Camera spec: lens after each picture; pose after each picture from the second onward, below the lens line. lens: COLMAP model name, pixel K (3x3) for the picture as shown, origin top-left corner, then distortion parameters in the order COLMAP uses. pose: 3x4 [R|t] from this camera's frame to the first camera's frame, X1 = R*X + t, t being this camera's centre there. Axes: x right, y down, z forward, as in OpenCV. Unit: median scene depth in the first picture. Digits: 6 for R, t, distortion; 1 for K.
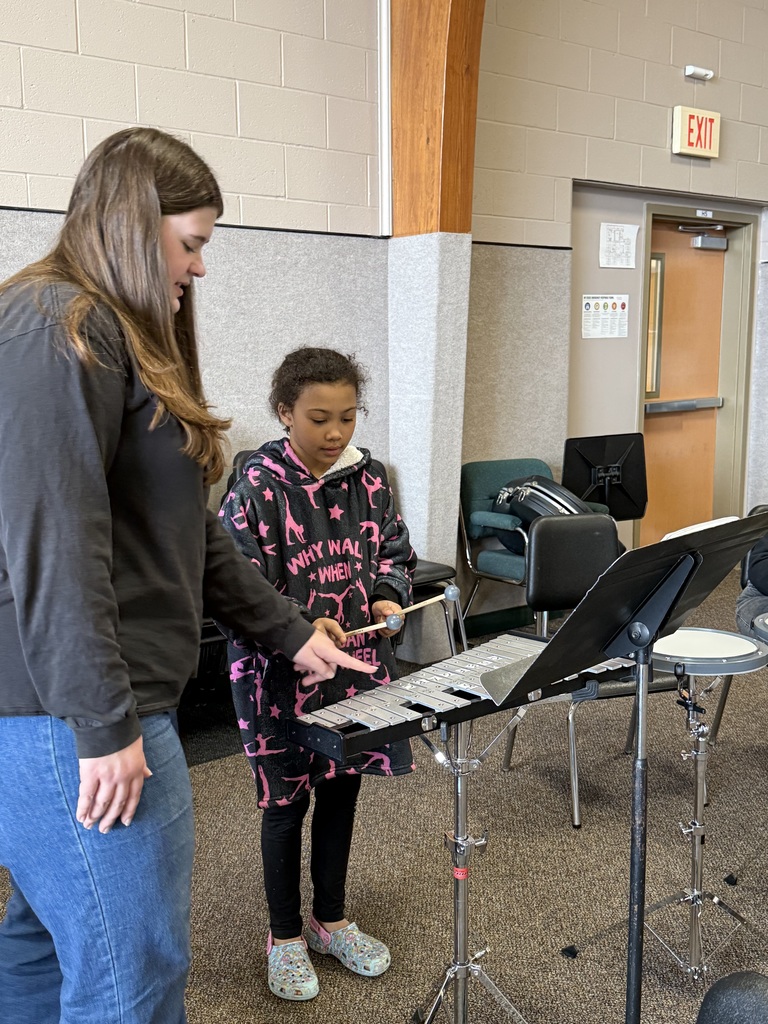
lens RADIAL K [[1113.0, 0, 384.0], [0, 1113.0, 512.0], [0, 0, 1]] dist [0.054909, -0.347895]
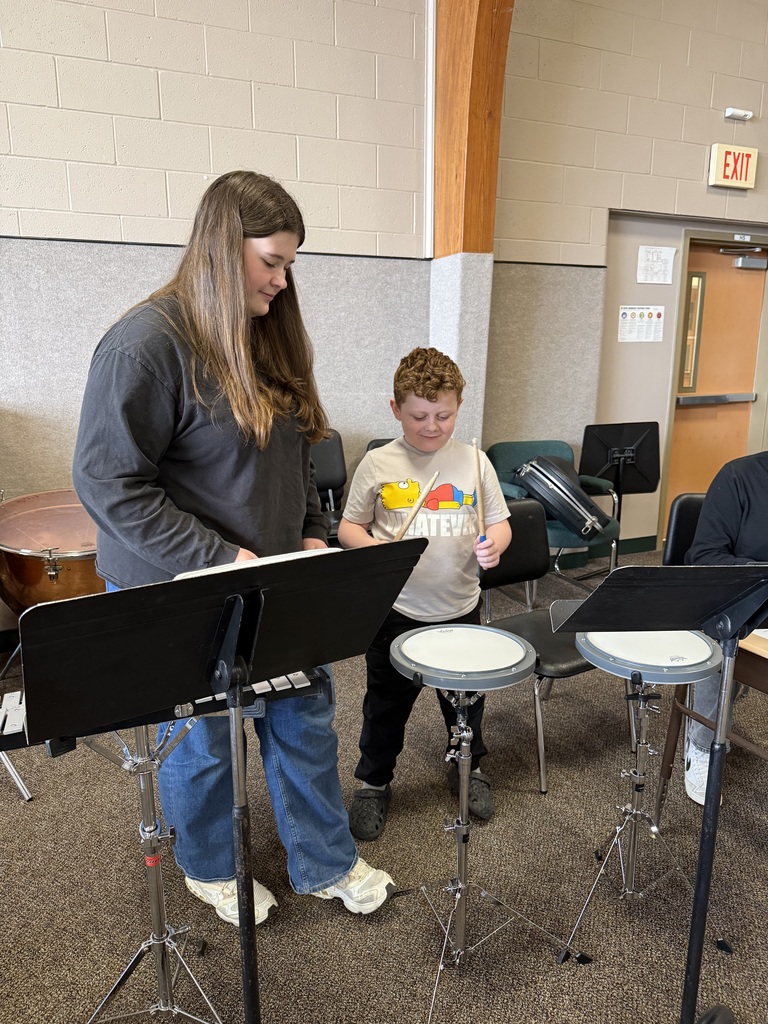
lens RADIAL K [[743.4, 0, 403.0], [0, 743.4, 520.1], [0, 0, 1]] dist [-0.054193, -0.000326]
pose [[0.968010, 0.055511, -0.244694, 0.188429], [-0.036075, 0.995879, 0.083211, -0.024494], [0.248305, -0.071722, 0.966023, 0.176814]]
